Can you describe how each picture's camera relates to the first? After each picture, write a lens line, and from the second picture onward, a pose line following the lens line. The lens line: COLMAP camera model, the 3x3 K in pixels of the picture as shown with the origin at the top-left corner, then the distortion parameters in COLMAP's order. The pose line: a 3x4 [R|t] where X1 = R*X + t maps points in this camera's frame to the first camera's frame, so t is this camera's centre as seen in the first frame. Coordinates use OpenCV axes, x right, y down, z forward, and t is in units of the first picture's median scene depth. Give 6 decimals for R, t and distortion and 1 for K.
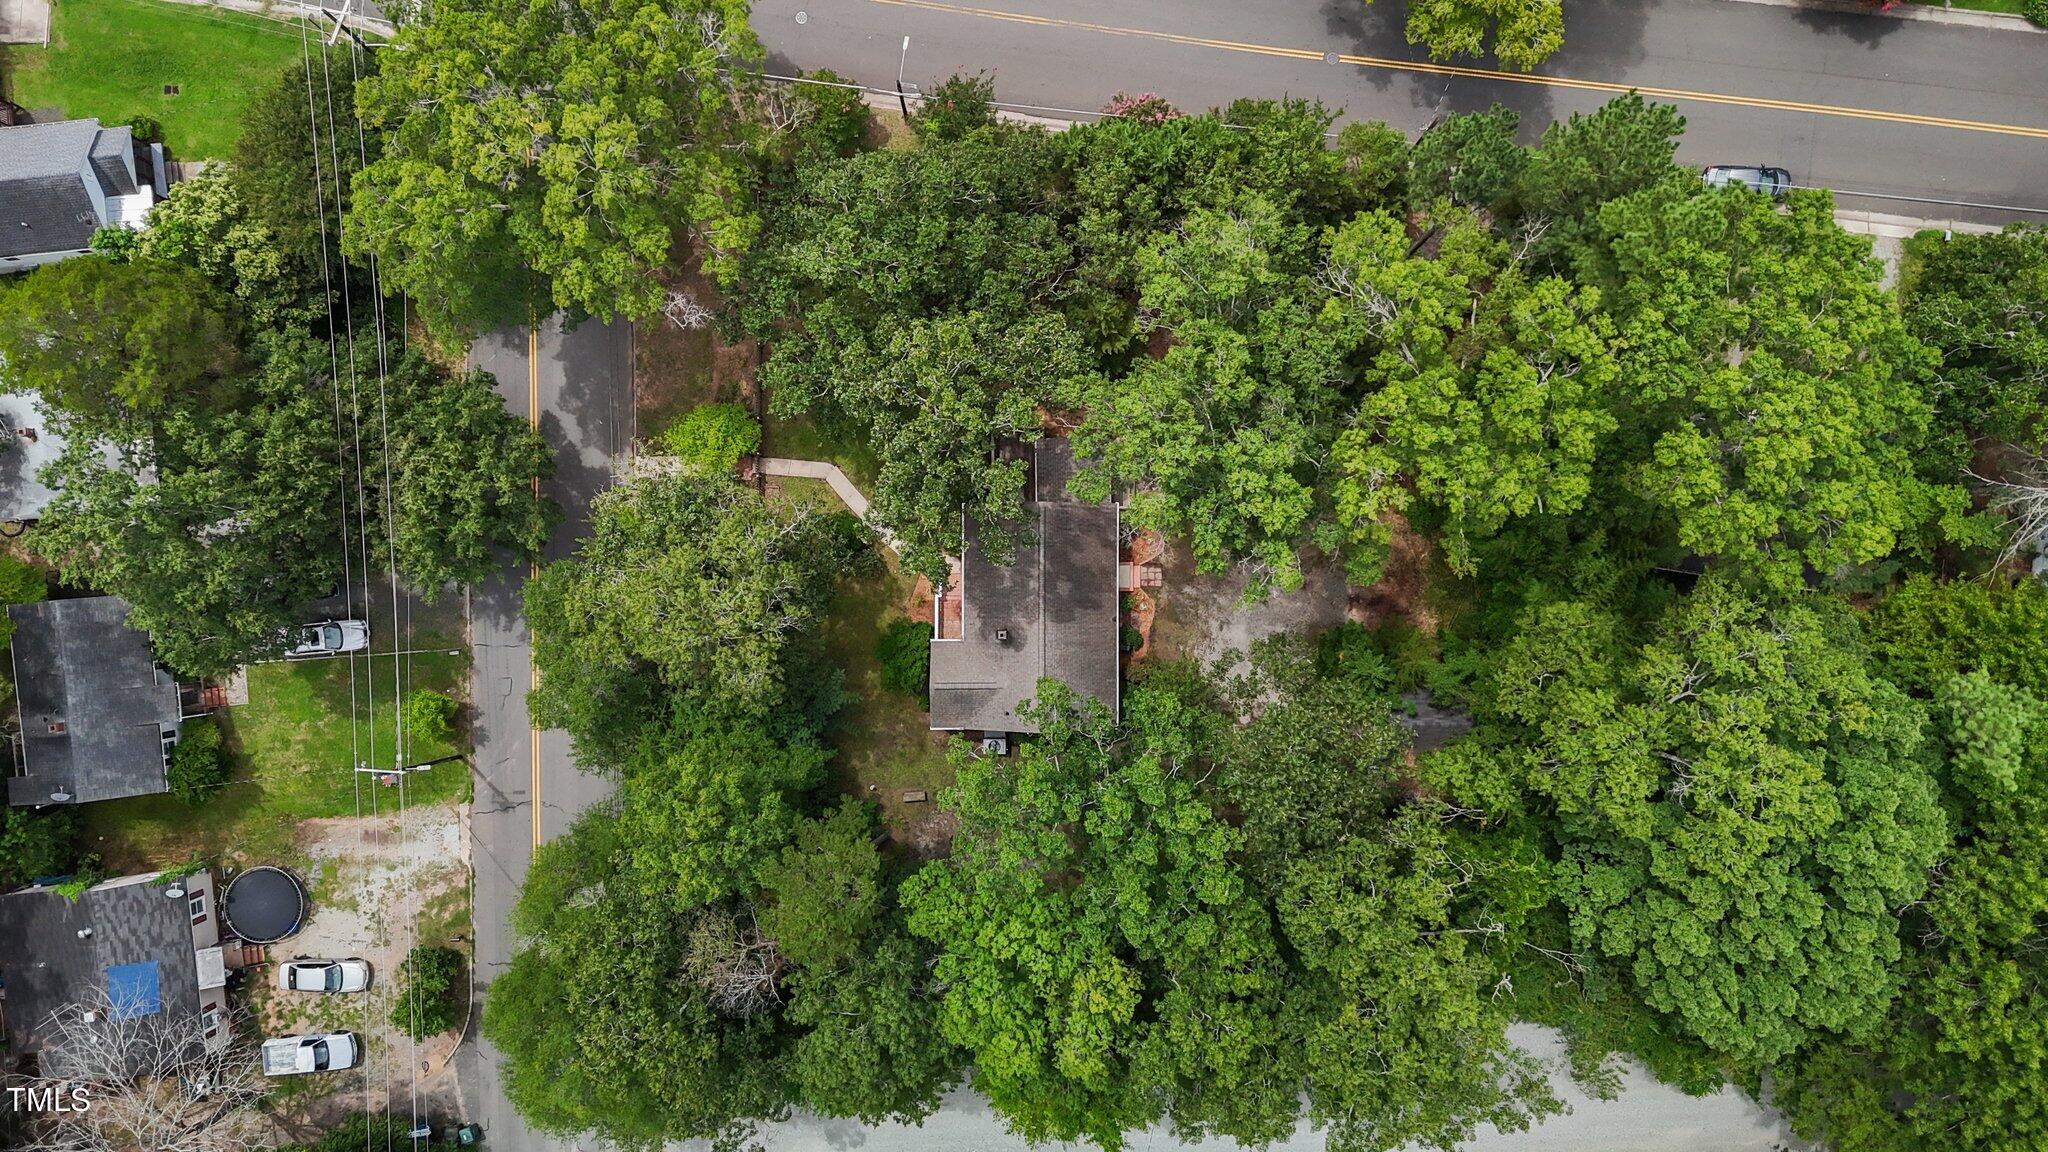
lens RADIAL K [[1513.3, 0, 1024.0], [0, 1513.3, 576.0], [0, 0, 1]] dist [0.149445, -0.220342]
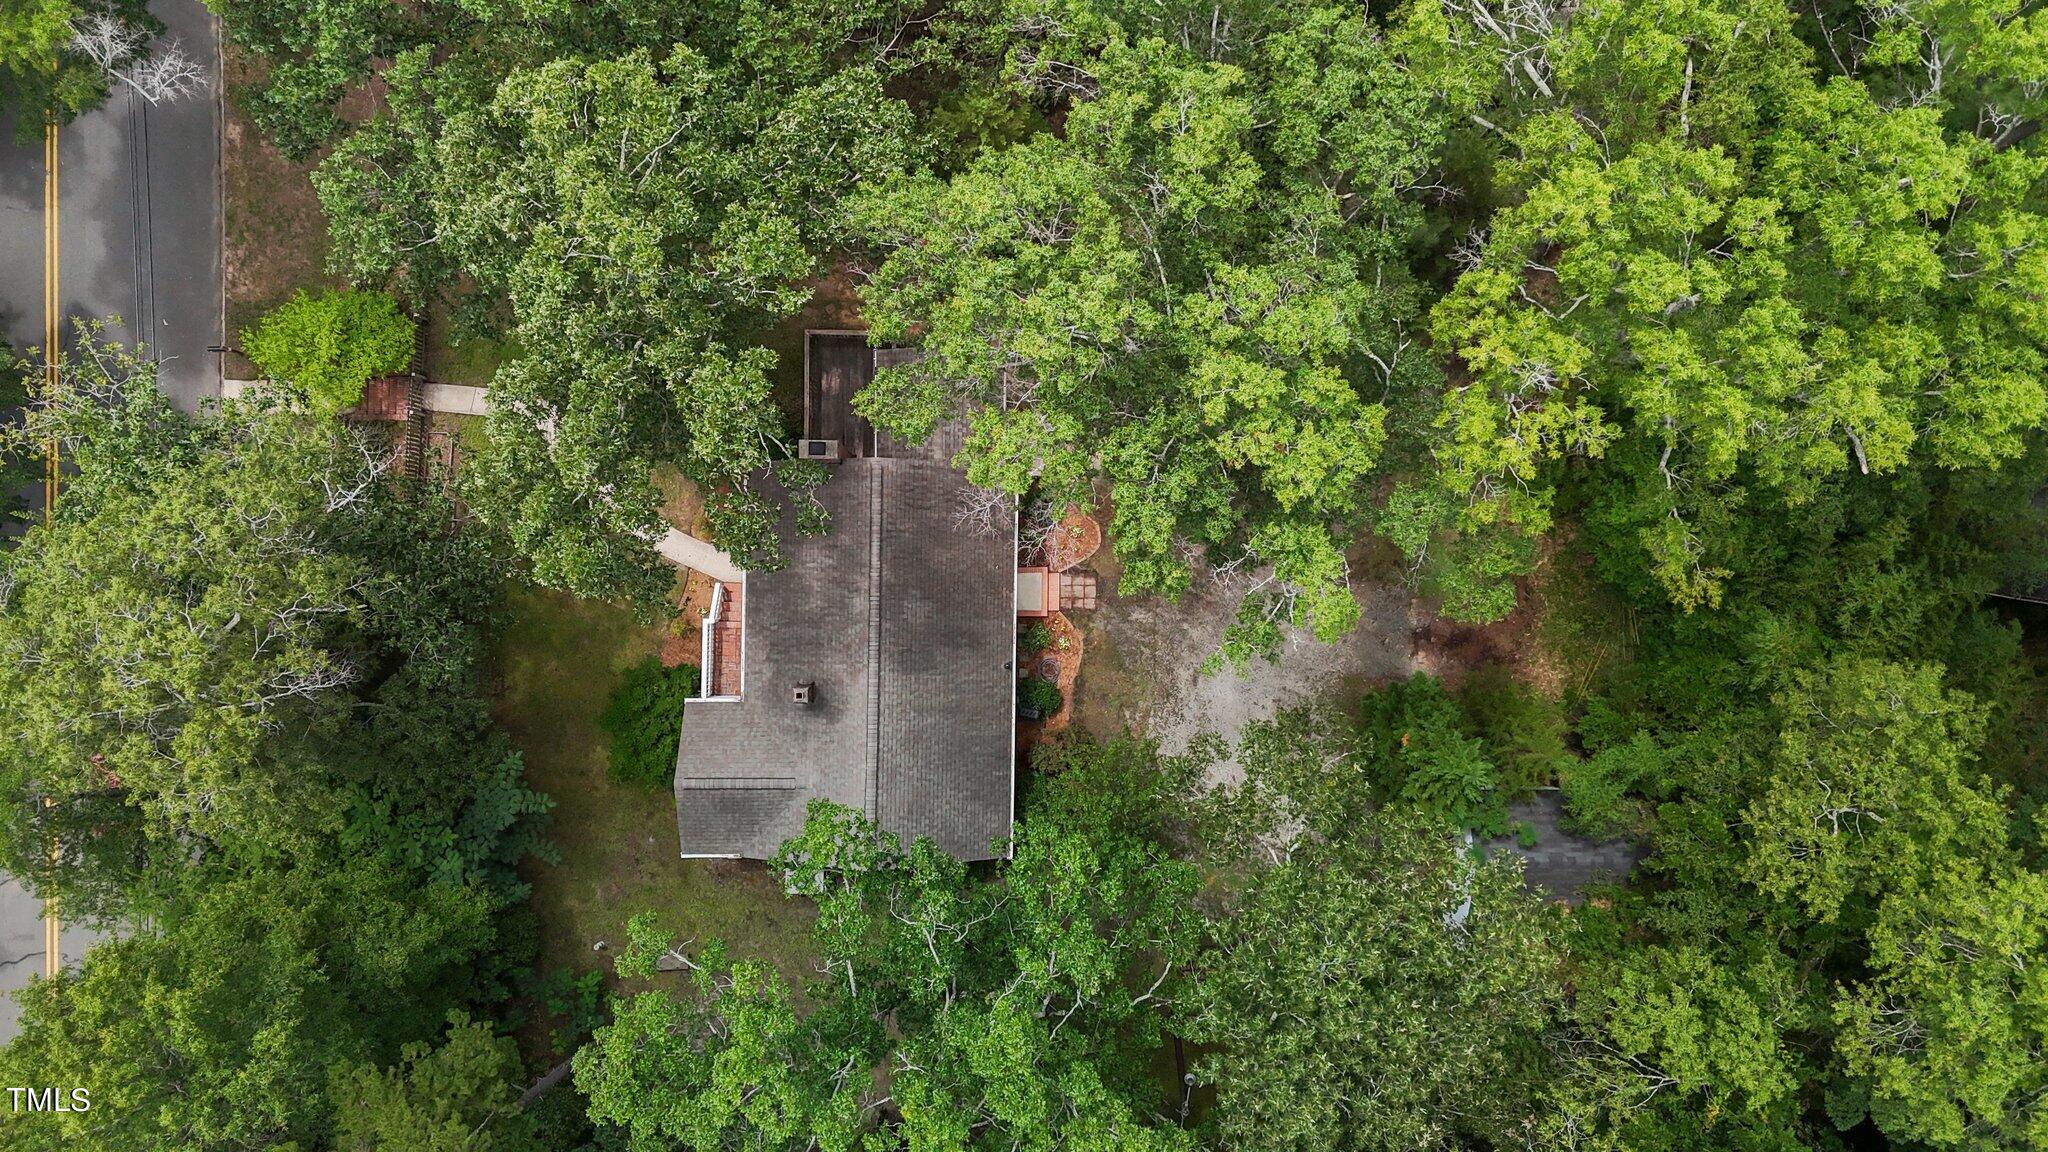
lens RADIAL K [[1513.3, 0, 1024.0], [0, 1513.3, 576.0], [0, 0, 1]] dist [0.149445, -0.220342]
pose [[0.999914, 0.013000, 0.001574, 0.082869], [-0.012996, 0.999913, -0.002161, -0.005906], [-0.001602, 0.002140, 0.999996, 0.545926]]
